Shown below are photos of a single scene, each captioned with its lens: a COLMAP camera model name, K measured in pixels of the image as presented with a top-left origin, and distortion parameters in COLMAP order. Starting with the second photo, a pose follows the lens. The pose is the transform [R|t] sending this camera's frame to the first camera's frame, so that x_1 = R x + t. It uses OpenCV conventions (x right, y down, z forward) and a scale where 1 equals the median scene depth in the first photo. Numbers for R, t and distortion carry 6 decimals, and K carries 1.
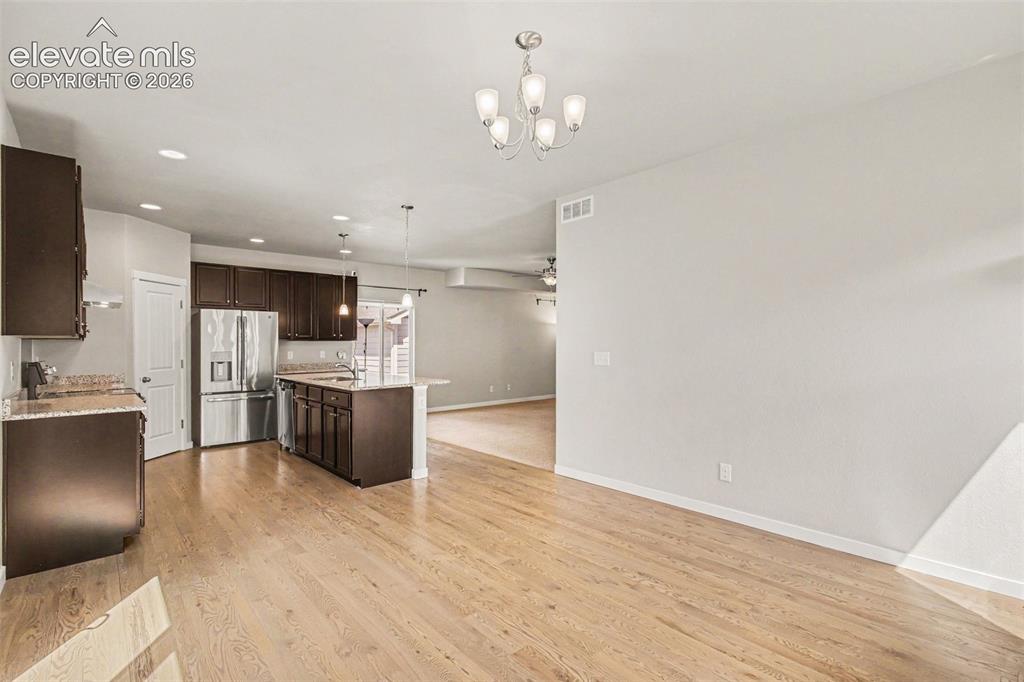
lens RADIAL K [[477.8, 0, 515.0], [0, 477.8, 340.0], [0, 0, 1]] dist [-0.001773, -0.000391]
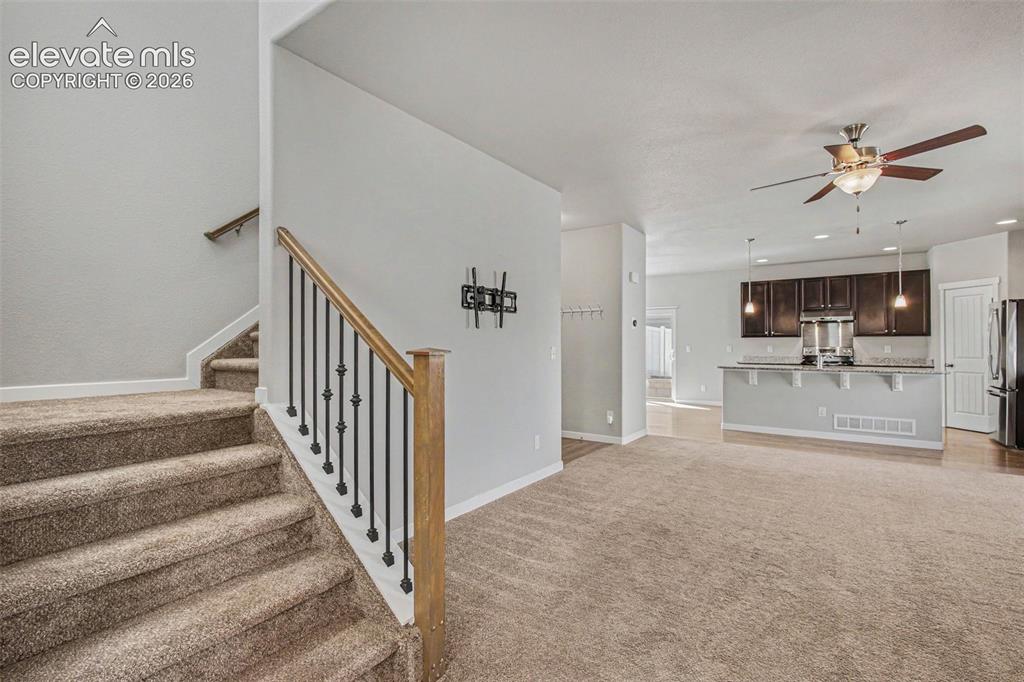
lens RADIAL K [[473.4, 0, 513.4], [0, 473.4, 341.5], [0, 0, 1]] dist [0.000891, 0.000548]
pose [[-0.973956, 0.004994, -0.226684, 0.596917], [0.008457, 0.999862, -0.014308, 0.022489], [0.226581, -0.015853, -0.973863, 1.734837]]
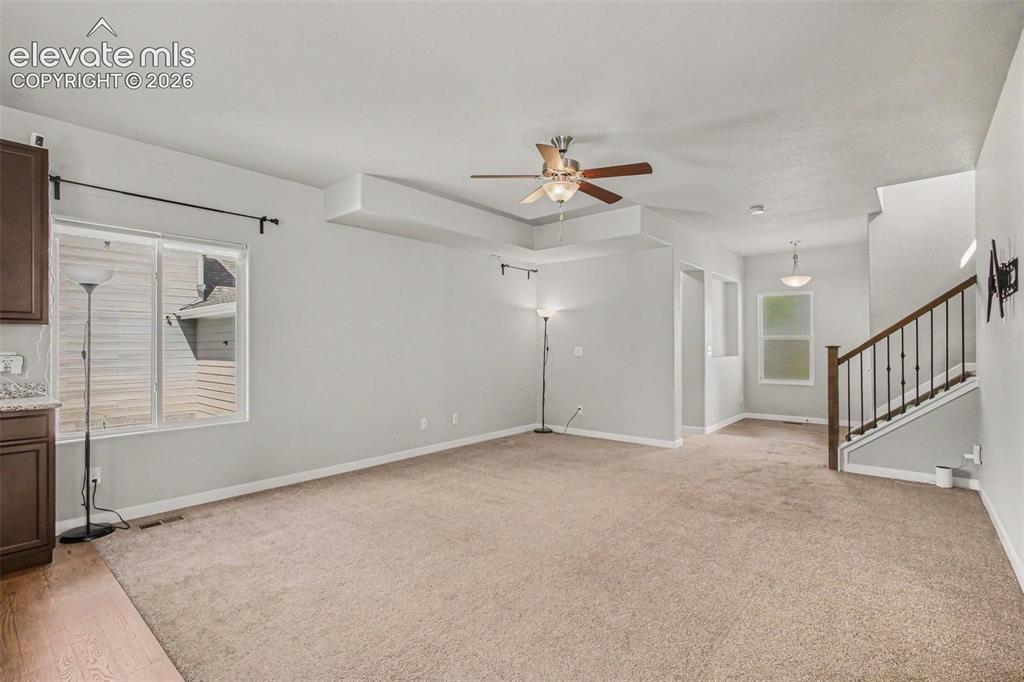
lens RADIAL K [[467.9, 0, 514.6], [0, 467.9, 344.9], [0, 0, 1]] dist [0.001052, 0.000032]
pose [[0.990231, -0.000781, 0.139436, -0.033015], [0.000556, 0.999998, 0.001656, 0.021508], [-0.139437, -0.001562, 0.990230, 0.759395]]
